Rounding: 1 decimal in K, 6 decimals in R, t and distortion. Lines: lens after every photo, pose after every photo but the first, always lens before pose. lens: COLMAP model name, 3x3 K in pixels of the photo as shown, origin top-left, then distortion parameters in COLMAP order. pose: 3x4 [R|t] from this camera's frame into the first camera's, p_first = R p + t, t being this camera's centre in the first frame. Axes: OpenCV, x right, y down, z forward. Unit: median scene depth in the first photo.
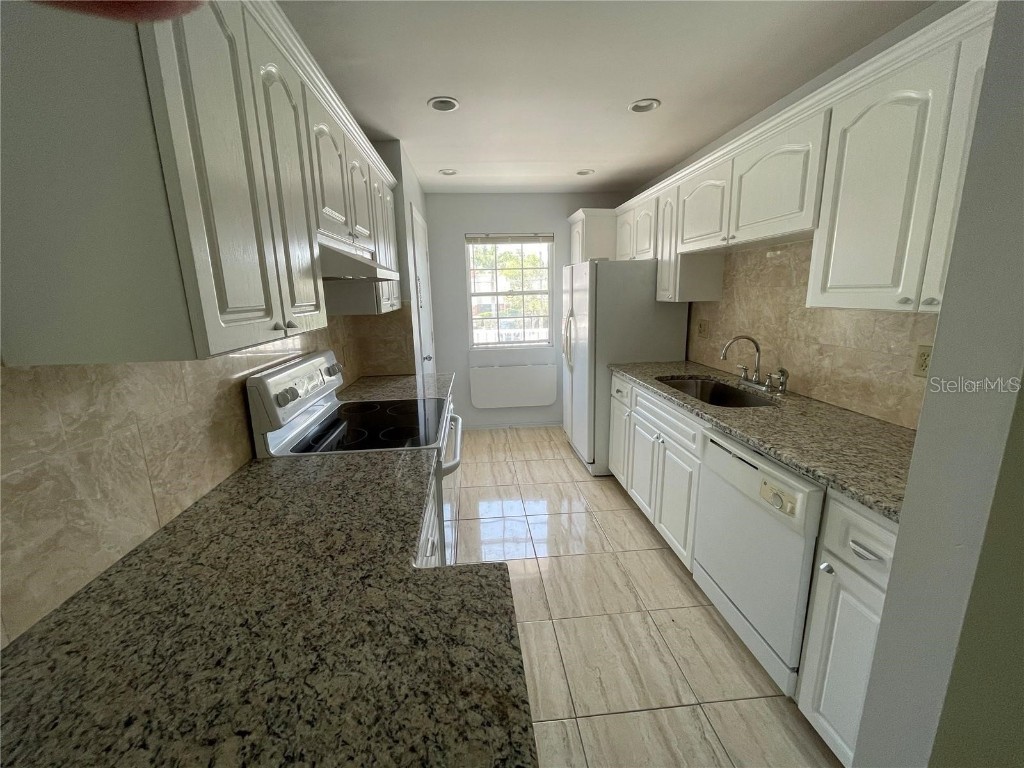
lens RADIAL K [[414.4, 0, 509.3], [0, 414.4, 381.2], [0, 0, 1]] dist [-0.007245, -0.000657]
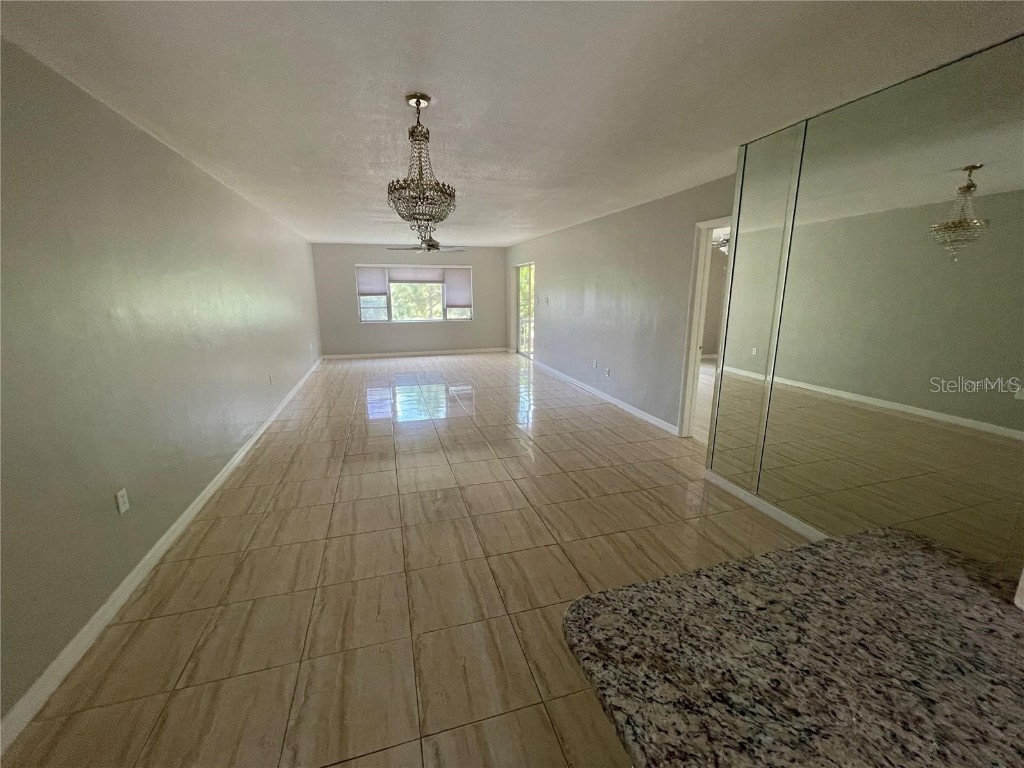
lens RADIAL K [[414.4, 0, 511.0], [0, 414.4, 383.1], [0, 0, 1]] dist [-0.007245, -0.000657]
pose [[-0.978669, 0.073150, -0.191977, 0.403414], [-0.013605, 0.909335, 0.415843, -0.428097], [0.204990, 0.409585, -0.888943, 1.594829]]
